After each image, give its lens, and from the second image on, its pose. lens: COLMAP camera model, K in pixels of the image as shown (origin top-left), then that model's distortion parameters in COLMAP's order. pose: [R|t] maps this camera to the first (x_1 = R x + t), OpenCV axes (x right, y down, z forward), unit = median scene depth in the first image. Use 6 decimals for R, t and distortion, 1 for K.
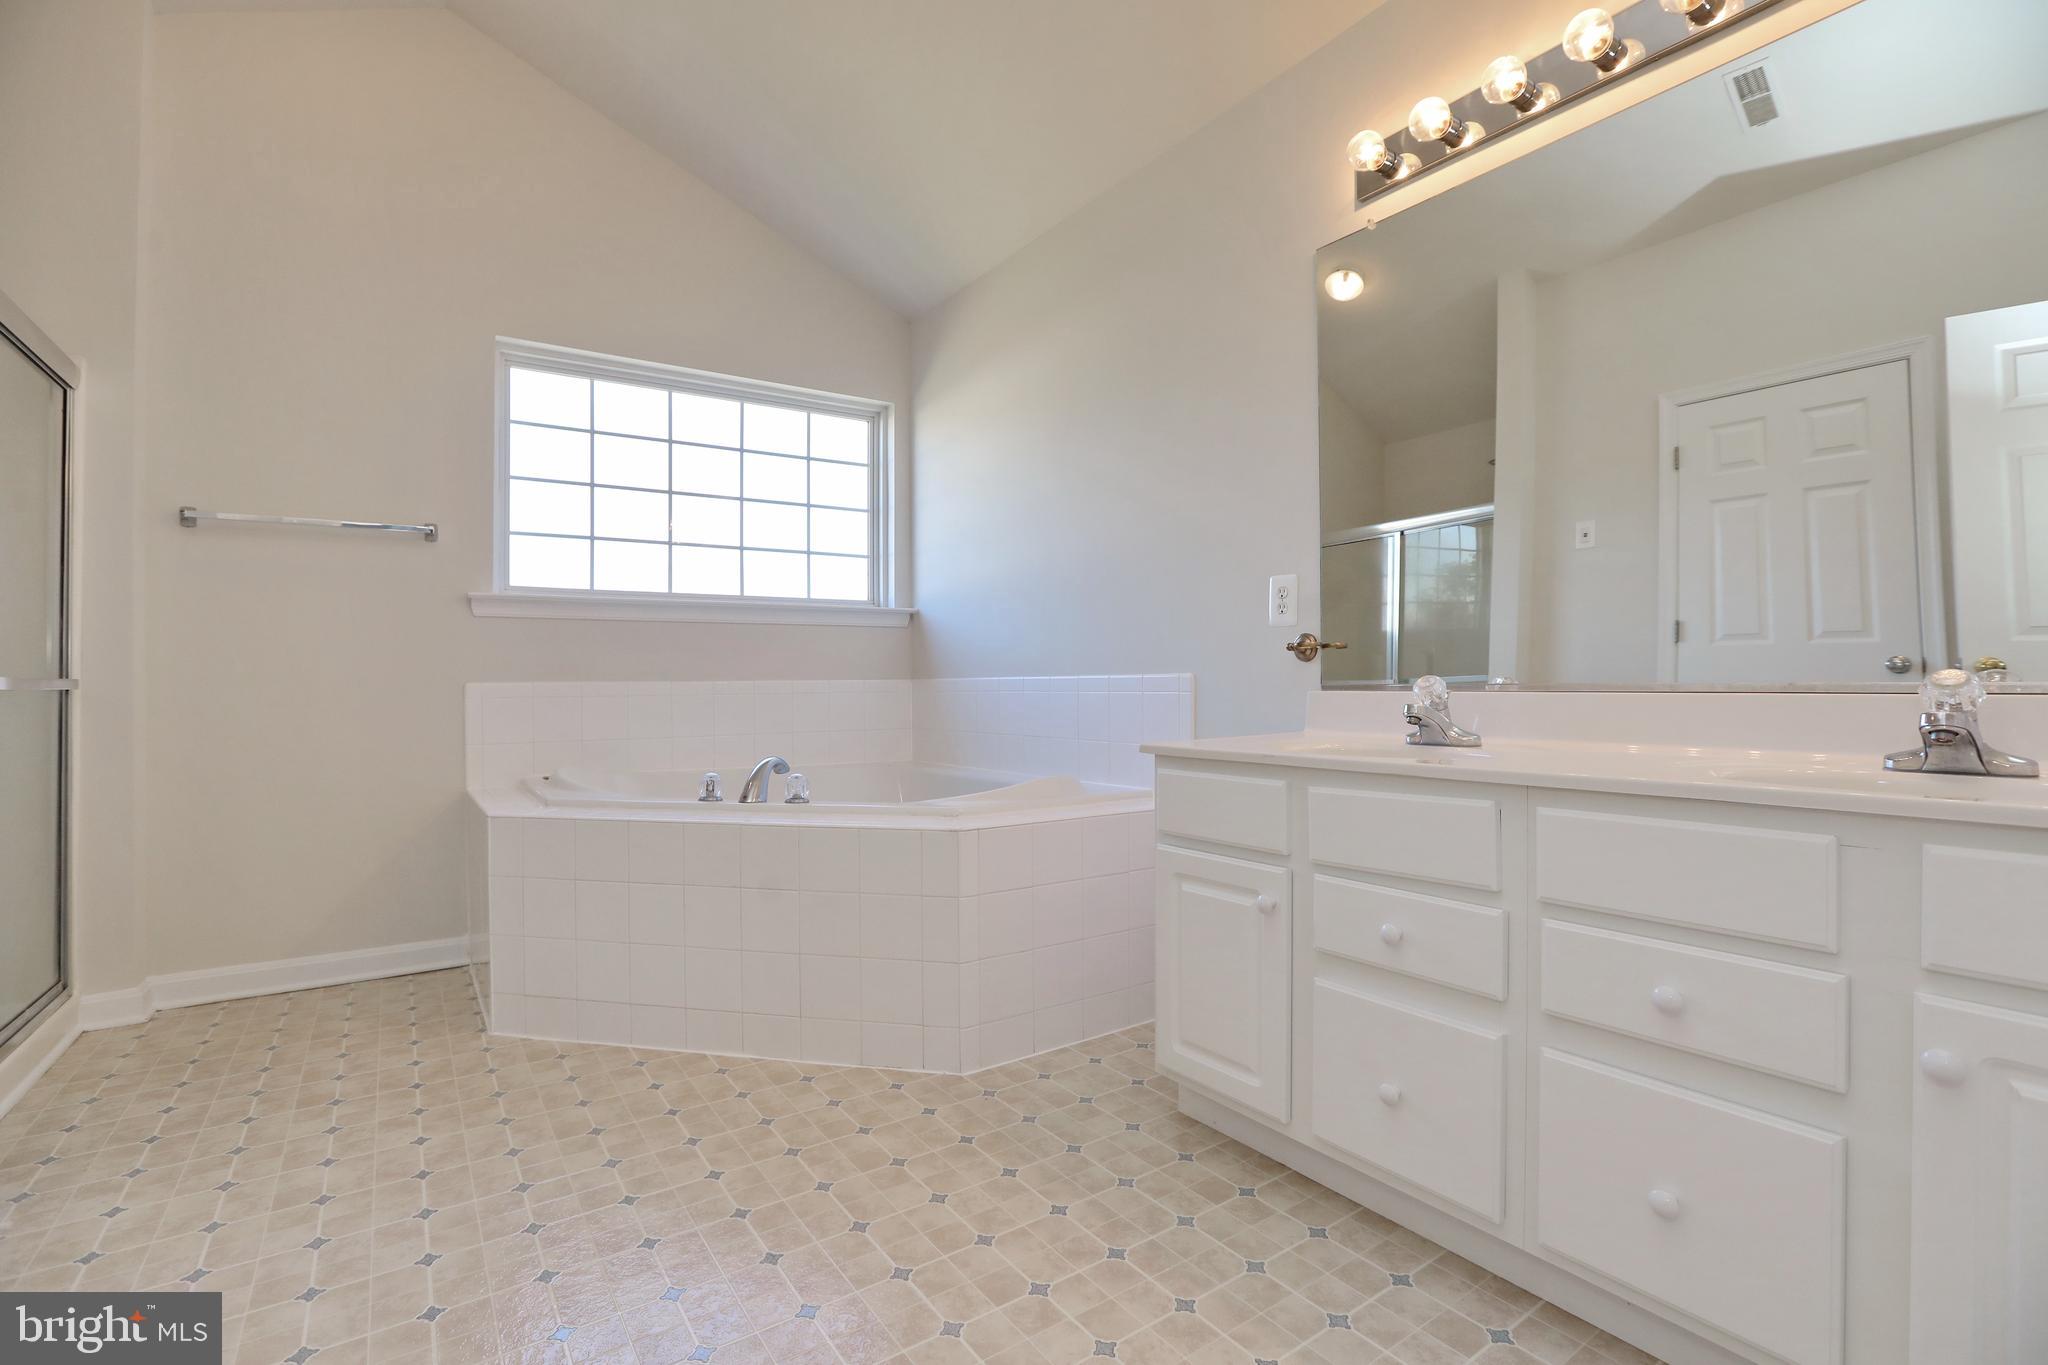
lens RADIAL K [[924.1, 0, 1024.0], [0, 924.1, 682.5], [0, 0, 1]] dist [-0.032235, 0.000754]
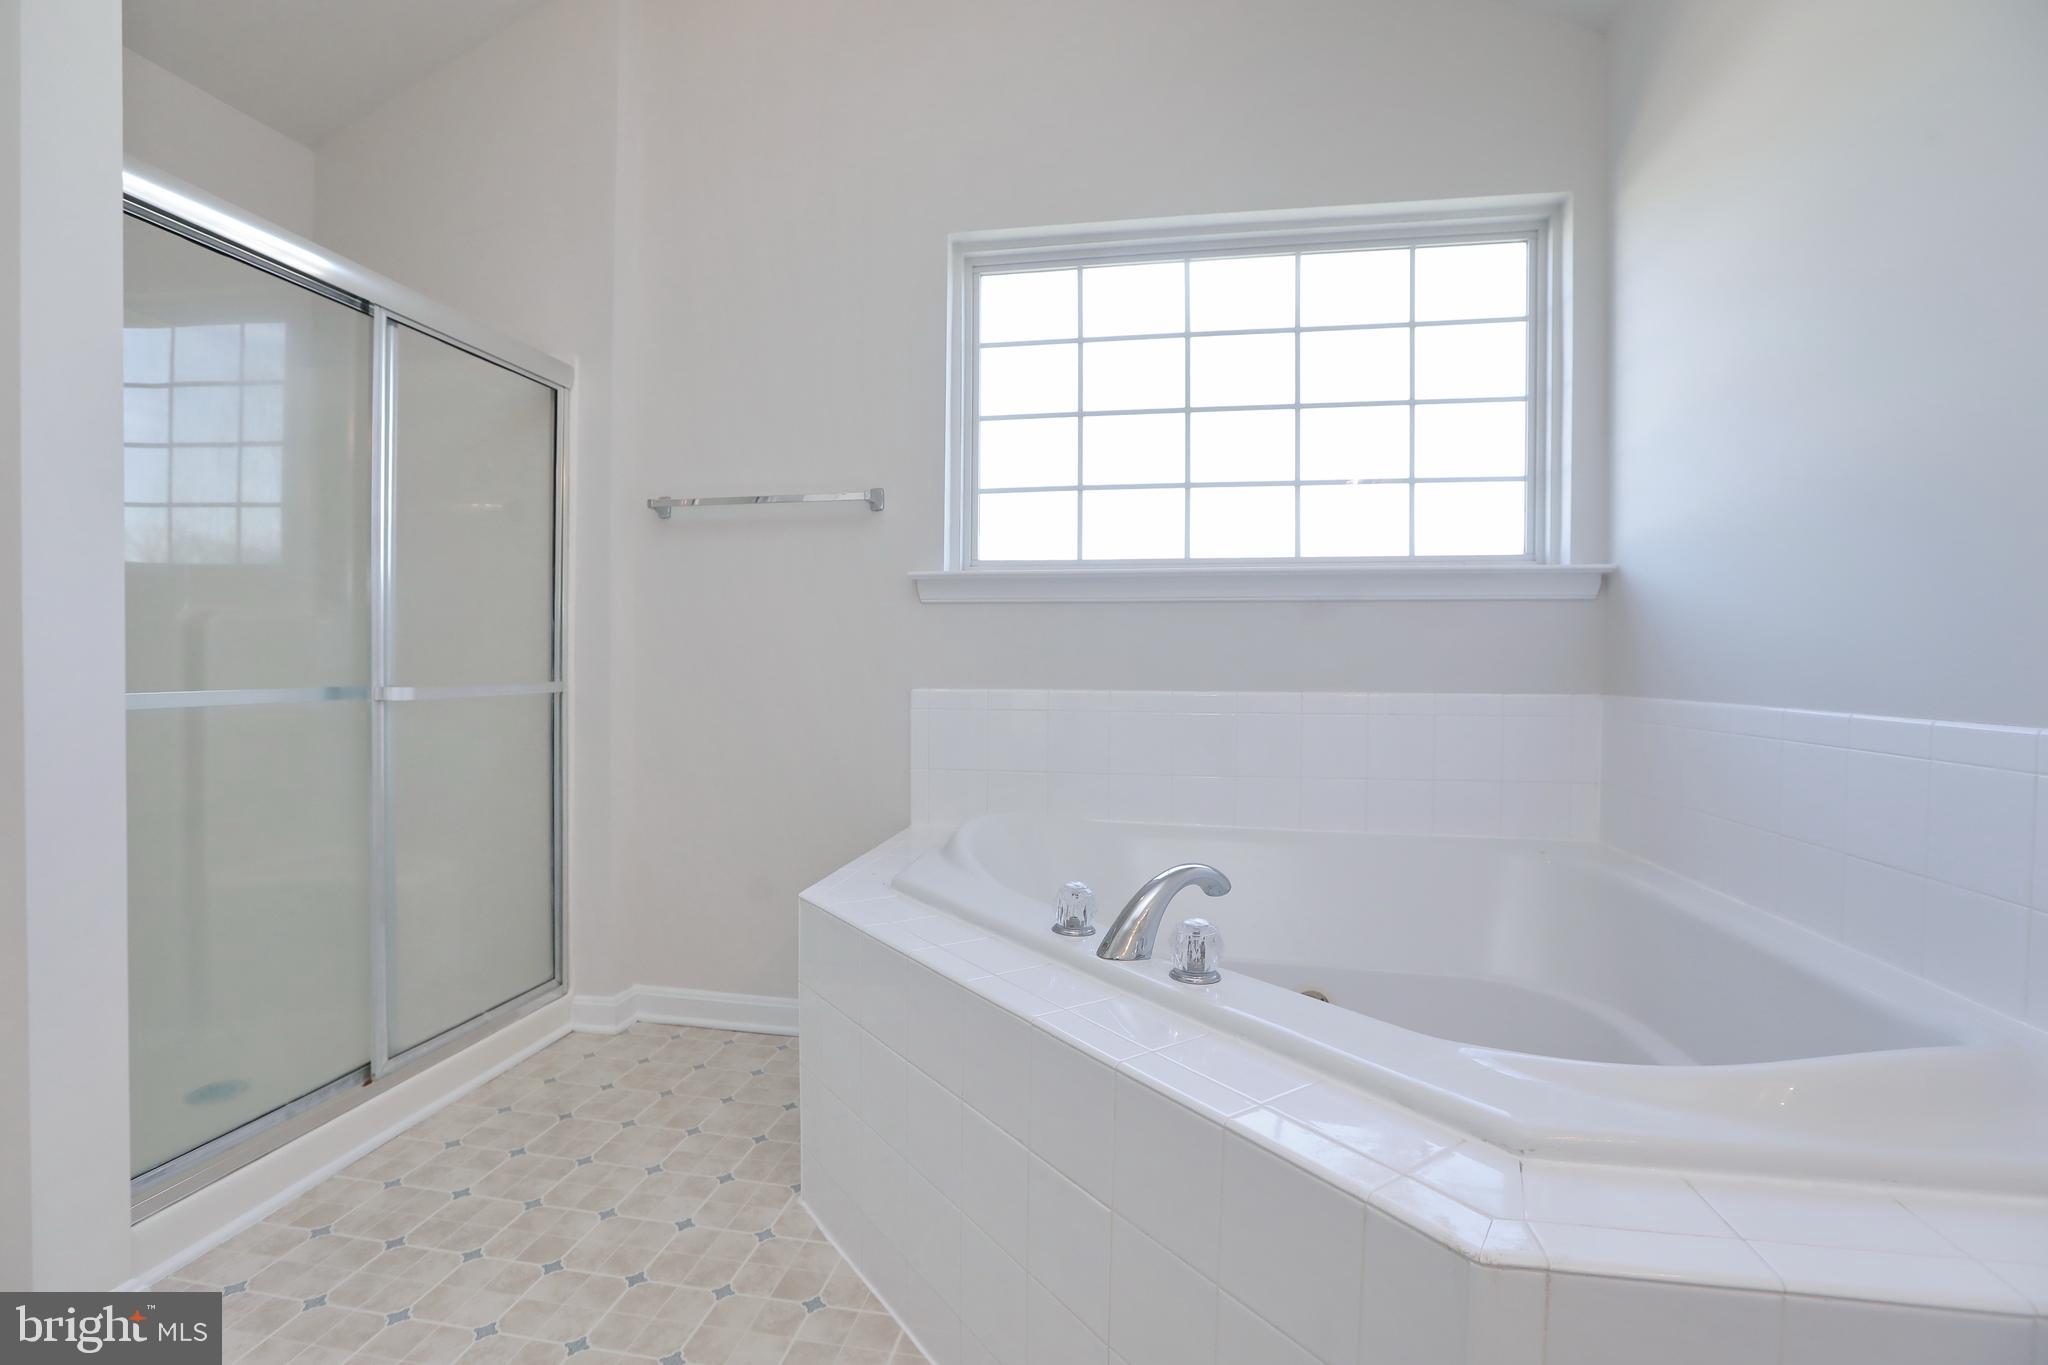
lens RADIAL K [[957.0, 0, 1024.0], [0, 957.0, 682.5], [0, 0, 1]] dist [-0.058822, 0.019188]
pose [[0.713925, 0.034470, -0.699373, 0.025694], [-0.010708, 0.999208, 0.038317, -0.032681], [0.700141, -0.019866, 0.713729, 0.415918]]
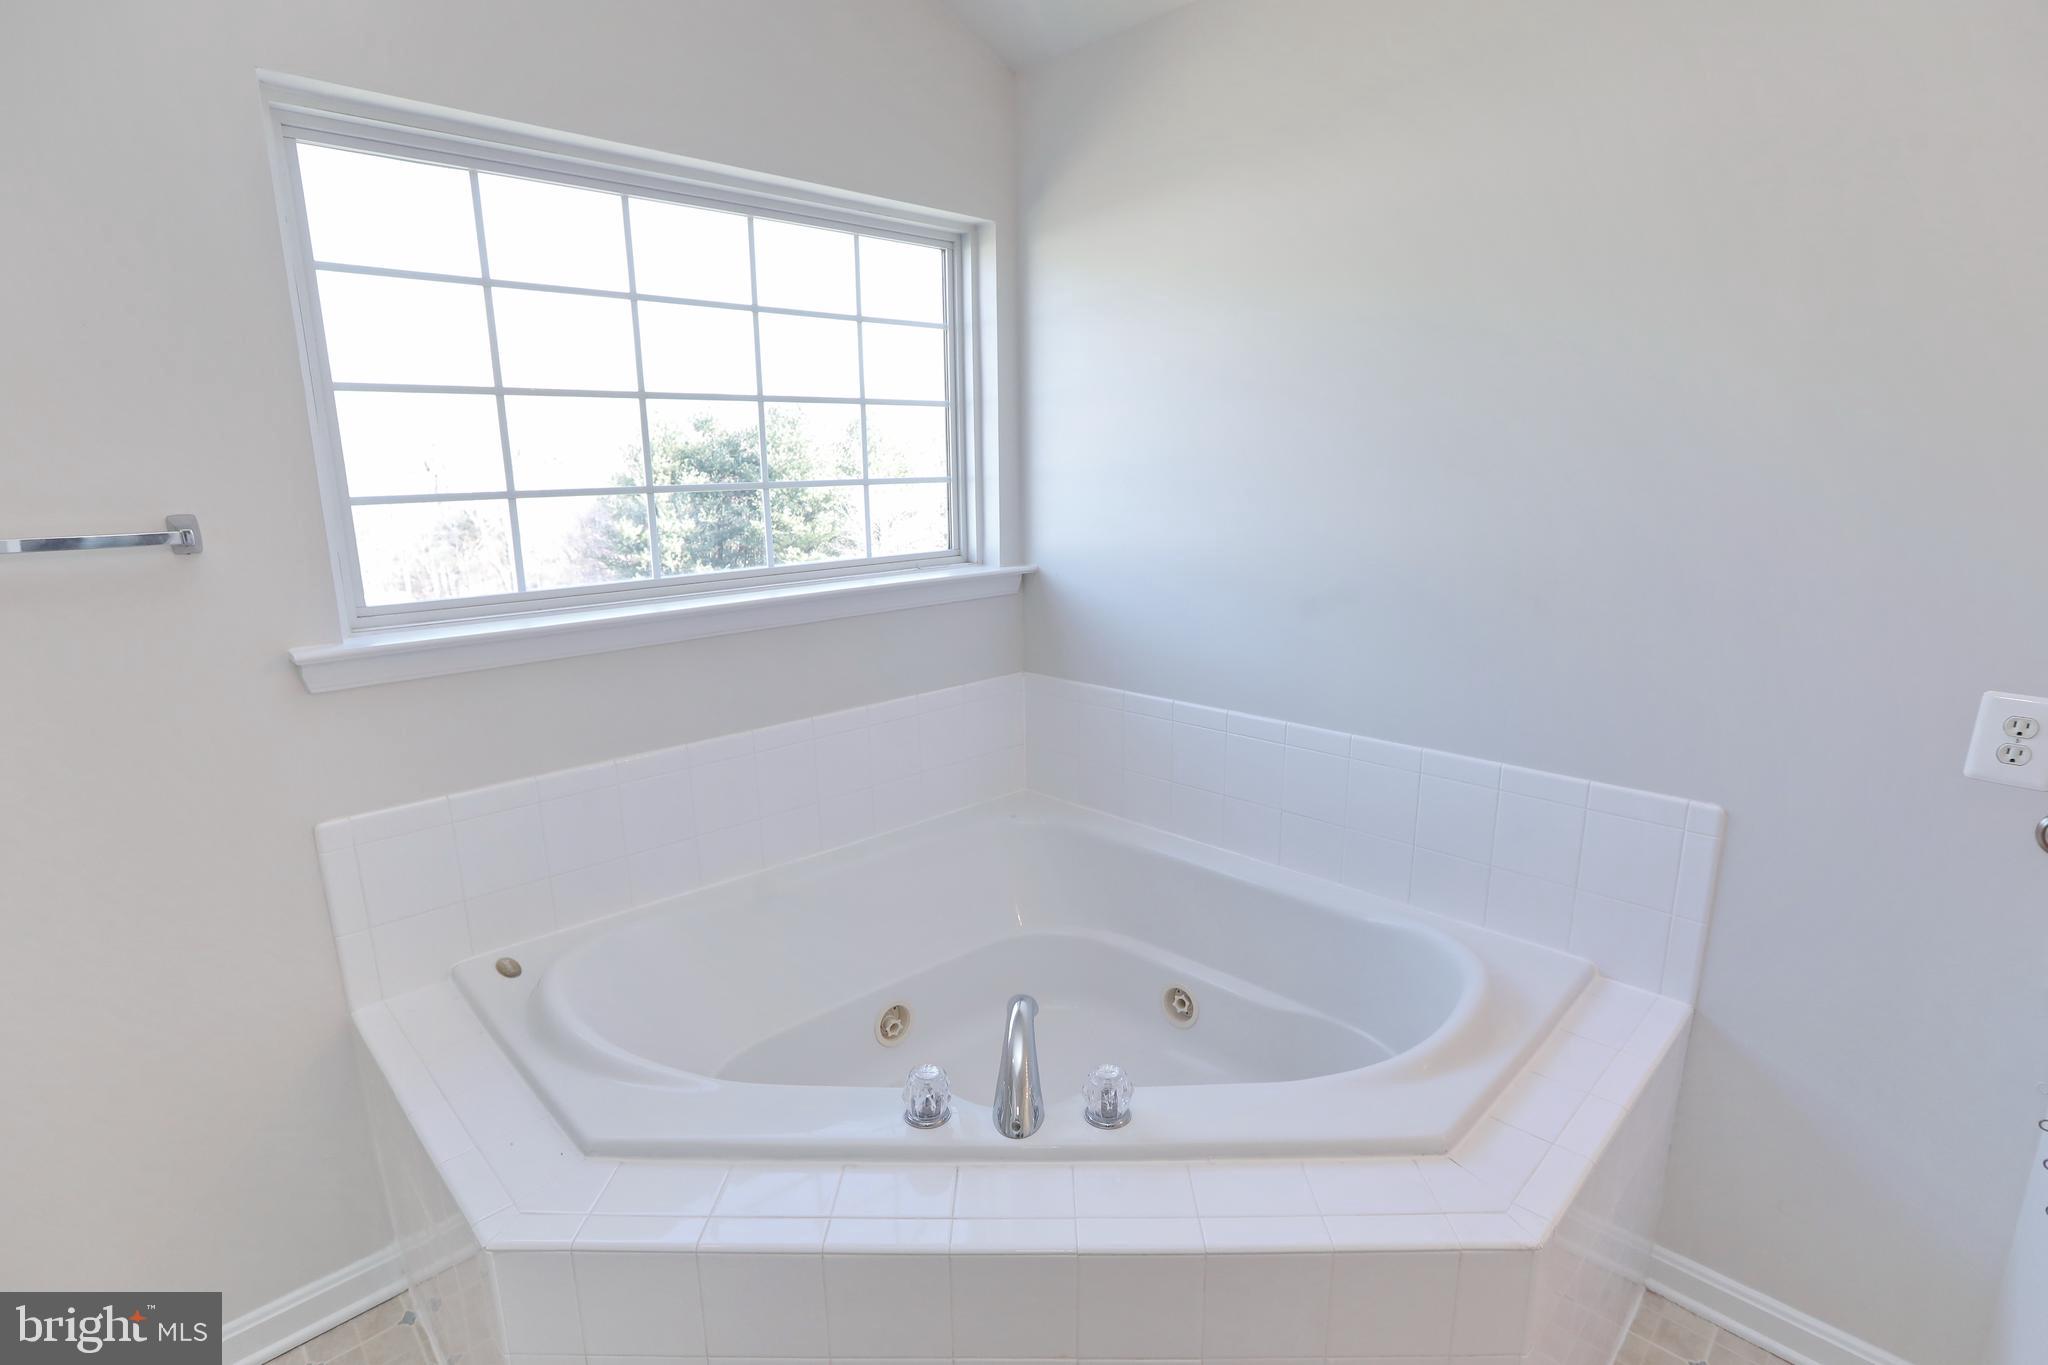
lens RADIAL K [[957.0, 0, 1024.0], [0, 957.0, 682.5], [0, 0, 1]] dist [-0.058822, 0.019188]
pose [[0.985894, -0.038448, 0.162895, -0.261506], [0.002513, 0.976549, 0.215282, -0.161803], [-0.167352, -0.211836, 0.962870, 0.389375]]
